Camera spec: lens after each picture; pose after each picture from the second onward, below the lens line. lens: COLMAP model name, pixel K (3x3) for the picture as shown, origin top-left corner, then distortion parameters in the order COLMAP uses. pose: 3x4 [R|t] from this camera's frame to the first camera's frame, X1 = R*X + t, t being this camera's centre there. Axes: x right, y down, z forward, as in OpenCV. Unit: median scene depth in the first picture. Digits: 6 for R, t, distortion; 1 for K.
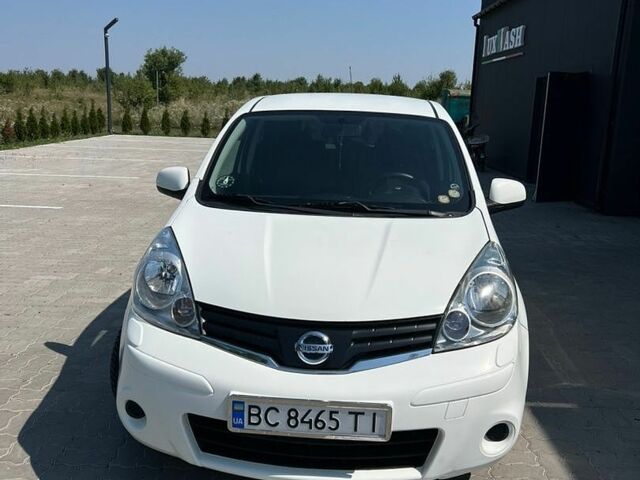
lens RADIAL K [[634.4, 0, 307.9], [0, 634.4, 229.2], [0, 0, 1]] dist [0.034141, 0.000000]
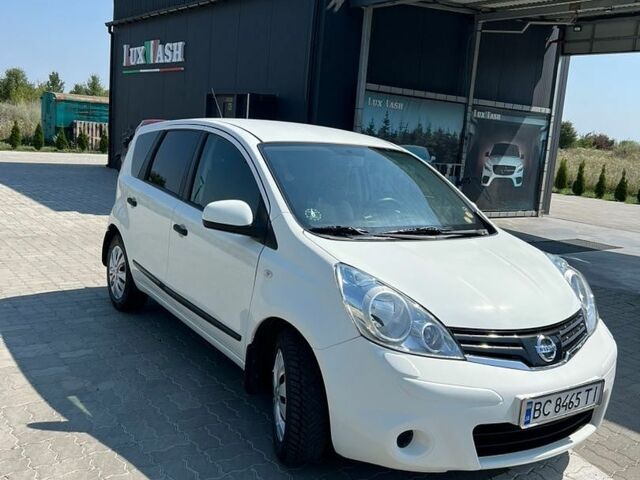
lens RADIAL K [[634.4, 0, 318.6], [0, 634.4, 235.8], [0, 0, 1]] dist [0.034141, 0.000000]
pose [[0.793408, -0.072010, 0.604416, -0.815557], [0.070458, 0.997168, 0.026313, -0.072693], [-0.604599, 0.021709, 0.796234, 0.200640]]
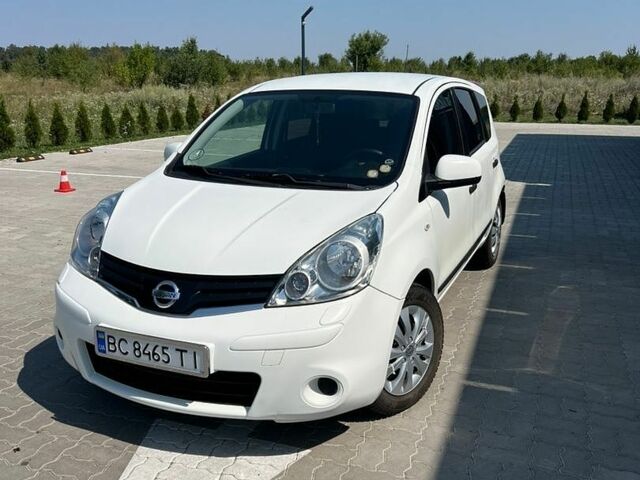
lens RADIAL K [[634.4, 0, 319.3], [0, 634.4, 239.7], [0, 0, 1]] dist [0.034141, 0.000000]
pose [[0.943156, 0.052753, -0.328138, 0.492232], [-0.038906, 0.998059, 0.048626, 0.013755], [0.330066, -0.033095, 0.943377, -0.008181]]
